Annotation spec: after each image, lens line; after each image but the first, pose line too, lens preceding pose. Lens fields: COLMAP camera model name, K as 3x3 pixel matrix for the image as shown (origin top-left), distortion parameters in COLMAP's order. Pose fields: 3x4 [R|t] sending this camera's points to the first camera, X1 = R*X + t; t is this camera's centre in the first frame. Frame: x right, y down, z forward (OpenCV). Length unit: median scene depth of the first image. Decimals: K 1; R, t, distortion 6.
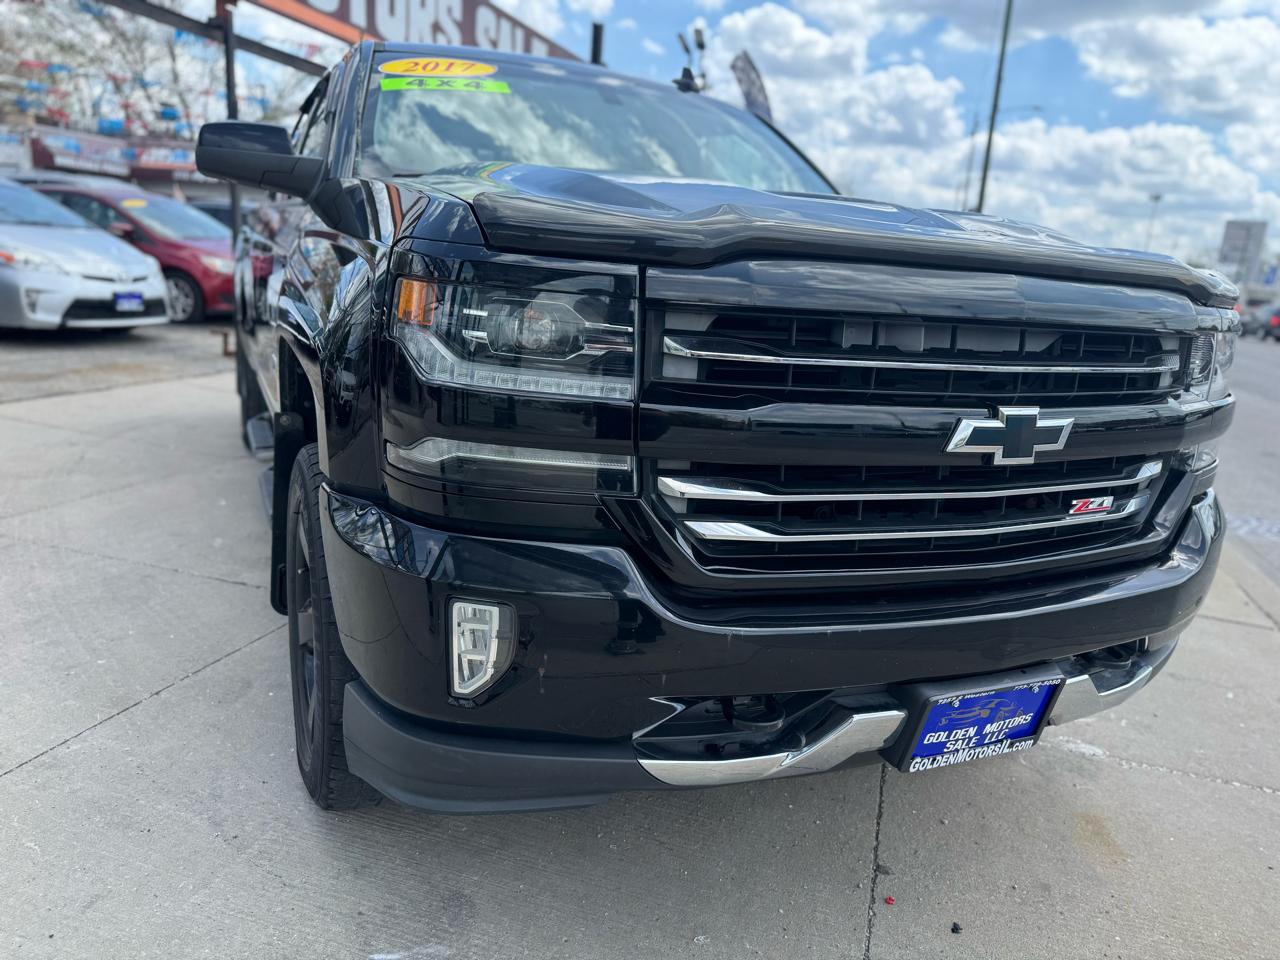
lens RADIAL K [[886.7, 0, 628.1], [0, 886.7, 473.2], [0, 0, 1]] dist [0.022291, -0.024605]
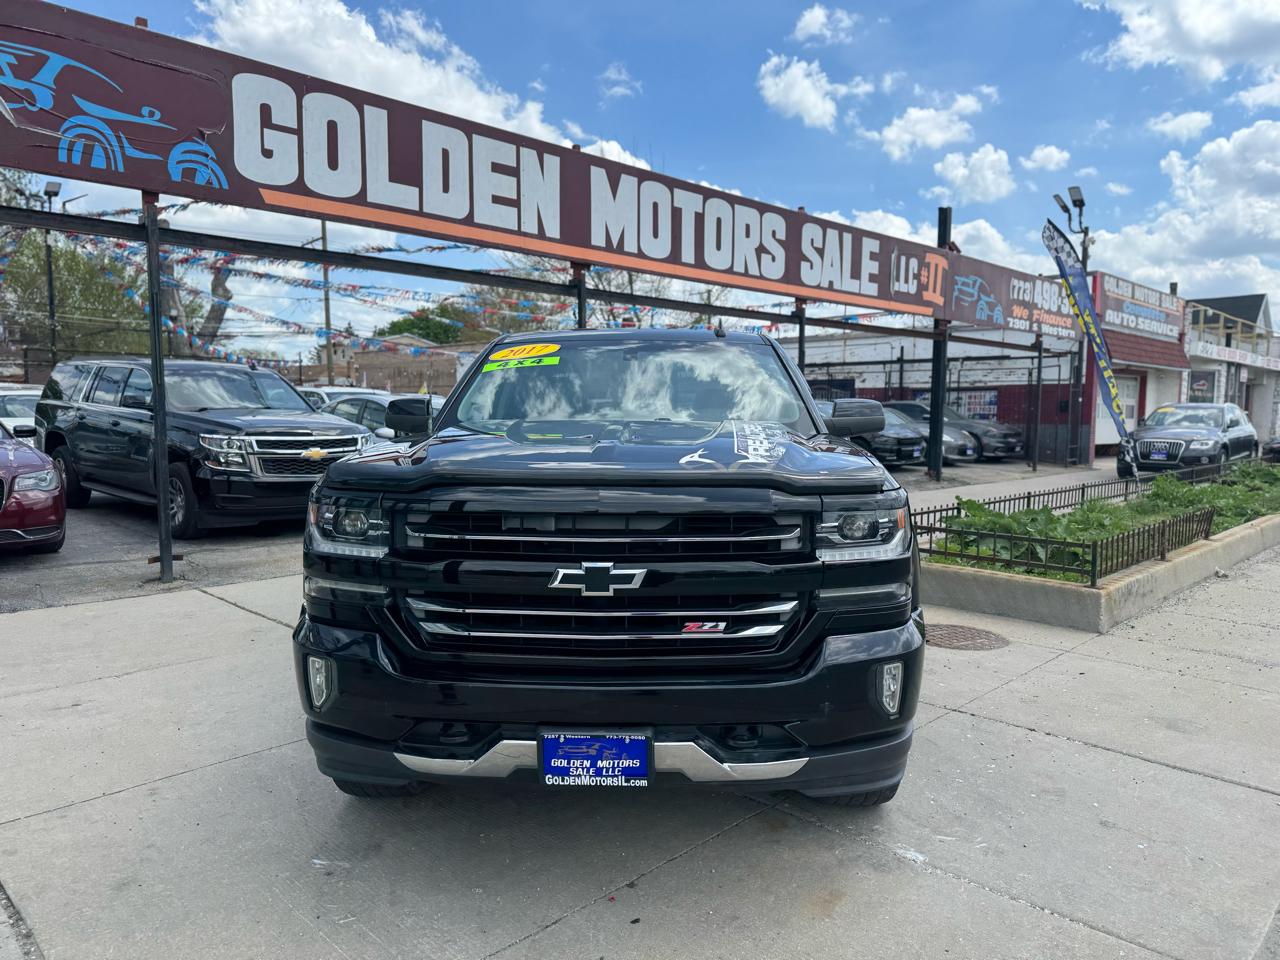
lens RADIAL K [[886.7, 0, 649.7], [0, 886.7, 478.8], [0, 0, 1]] dist [0.022291, -0.024605]
pose [[0.895512, -0.041175, -0.443129, 1.265515], [-0.037460, 0.985203, -0.167246, 0.048068], [0.443458, 0.166370, 0.880719, -0.471152]]
